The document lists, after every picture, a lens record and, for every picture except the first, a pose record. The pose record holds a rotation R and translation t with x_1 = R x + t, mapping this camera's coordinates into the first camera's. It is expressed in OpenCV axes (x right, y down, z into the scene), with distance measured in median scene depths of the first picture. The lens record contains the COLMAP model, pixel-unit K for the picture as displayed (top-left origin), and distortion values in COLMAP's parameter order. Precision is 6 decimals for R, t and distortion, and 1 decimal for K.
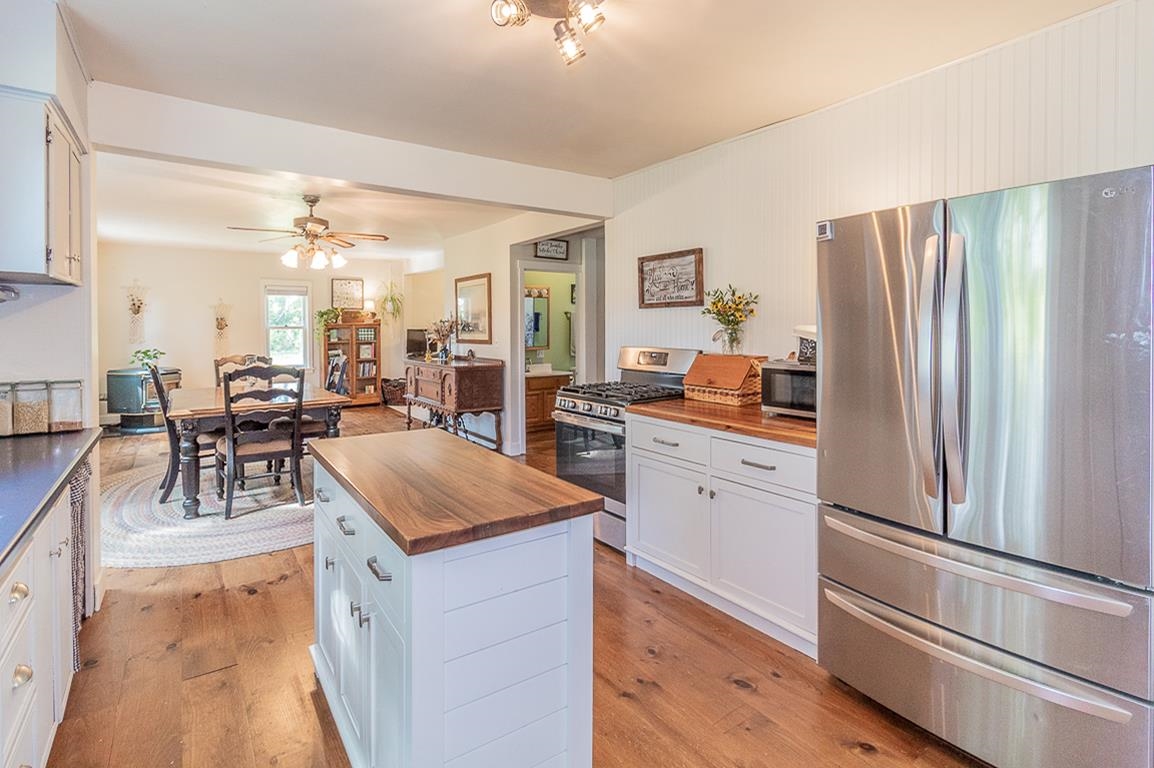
lens RADIAL K [[559.6, 0, 575.2], [0, 559.6, 329.1], [0, 0, 1]] dist [0.001325, 0.000502]
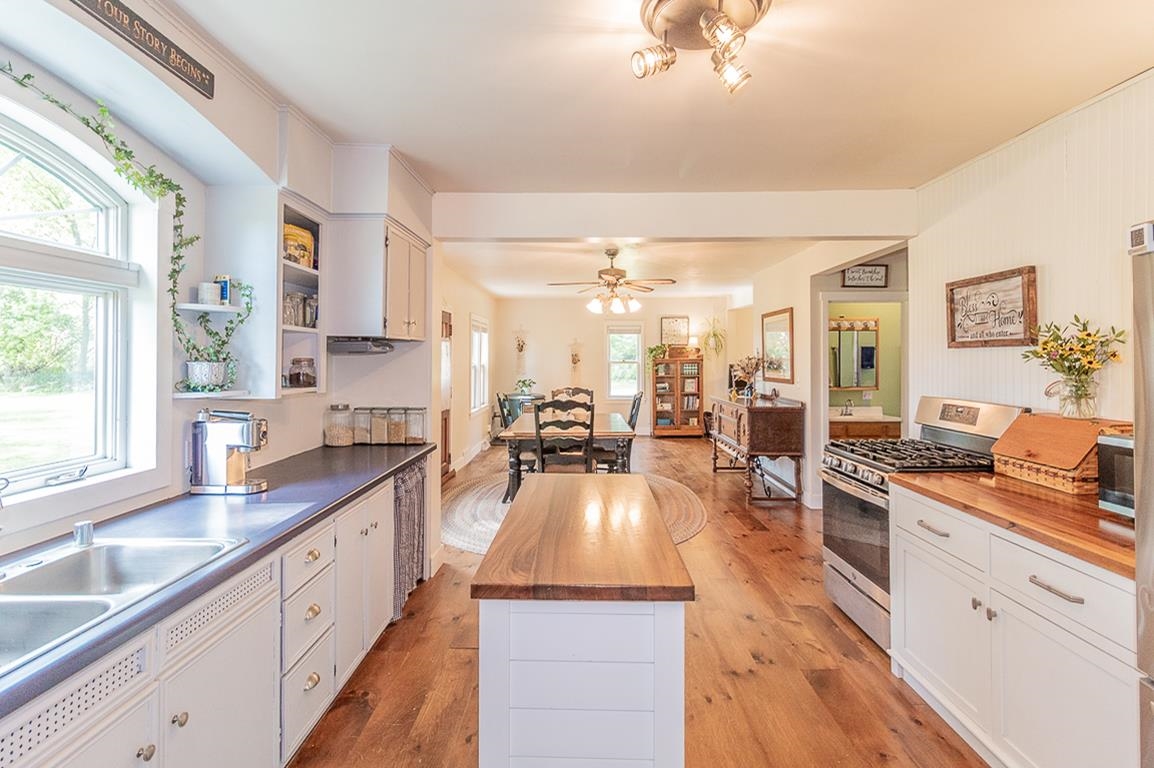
lens RADIAL K [[553.9, 0, 574.2], [0, 553.9, 348.8], [0, 0, 1]] dist [0.001841, 0.000403]
pose [[0.808340, -0.008801, -0.588650, 0.146650], [-0.002684, 0.999823, -0.018634, -0.019635], [0.588710, 0.016643, 0.808173, 0.063865]]
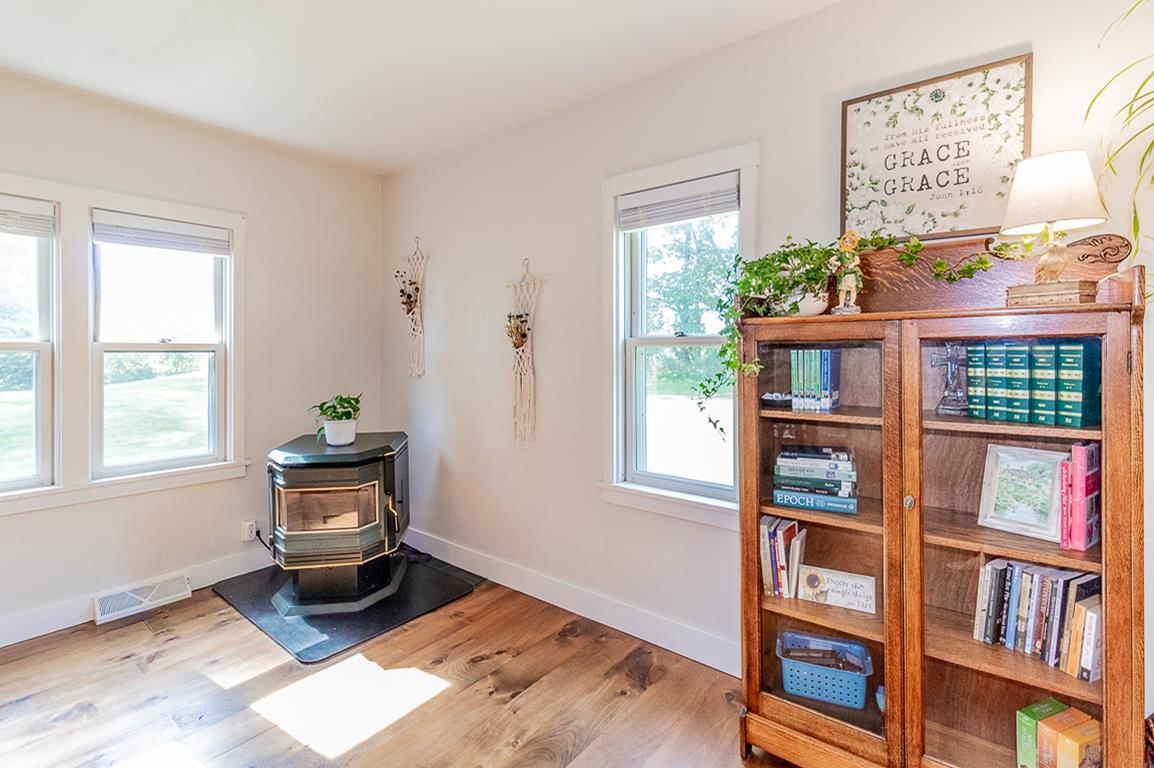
lens RADIAL K [[553.9, 0, 574.2], [0, 553.9, 348.8], [0, 0, 1]] dist [0.001841, 0.000403]
pose [[0.296354, 0.002223, -0.955075, -0.609005], [-0.004665, 0.999989, 0.000880, 0.002677], [0.955067, 0.004195, 0.296361, 1.923706]]
